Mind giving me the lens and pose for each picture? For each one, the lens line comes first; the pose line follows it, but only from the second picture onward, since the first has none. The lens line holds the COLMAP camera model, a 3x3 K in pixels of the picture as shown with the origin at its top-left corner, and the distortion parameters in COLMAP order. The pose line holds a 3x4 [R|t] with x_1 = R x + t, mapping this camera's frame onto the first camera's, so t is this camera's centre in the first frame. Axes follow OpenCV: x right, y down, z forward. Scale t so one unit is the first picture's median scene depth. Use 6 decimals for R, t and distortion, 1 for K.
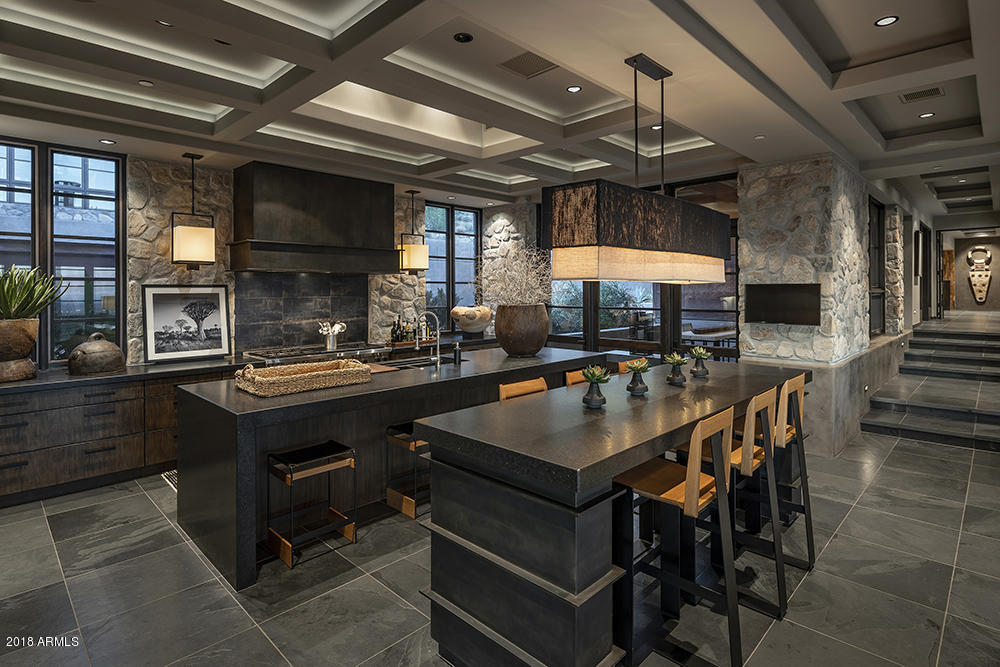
lens RADIAL K [[486.7, 0, 529.9], [0, 486.7, 303.2], [0, 0, 1]] dist [0.003029, 0.000360]
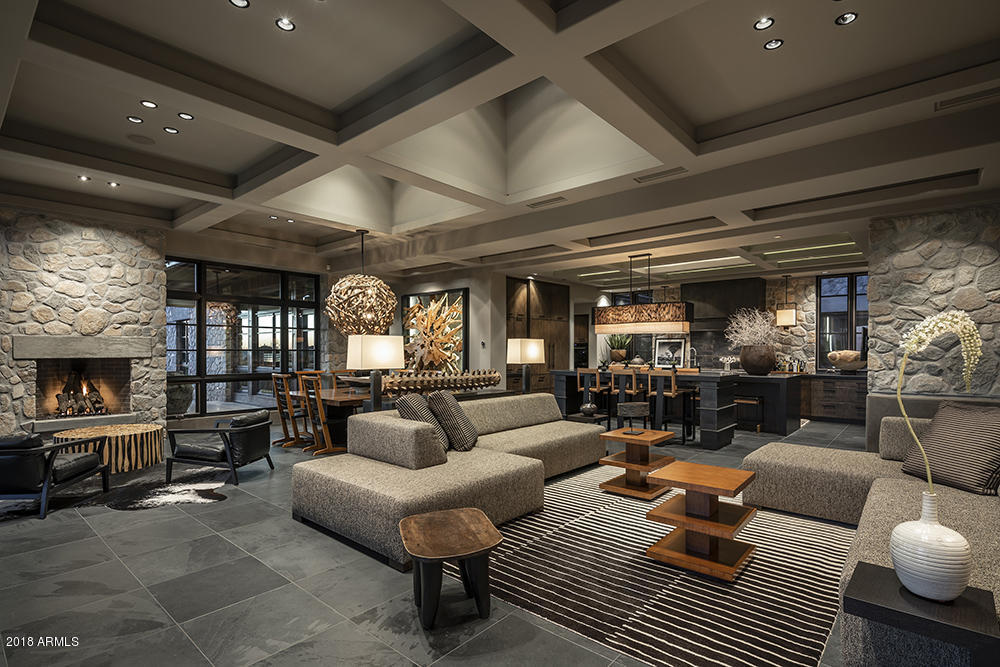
lens RADIAL K [[486.7, 0, 487.2], [0, 486.7, 352.7], [0, 0, 1]] dist [0.003029, 0.000360]
pose [[0.029748, 0.007579, -0.999529, 1.647966], [-0.030415, 0.999515, 0.006674, 0.044196], [0.999095, 0.030202, 0.029964, 0.012681]]
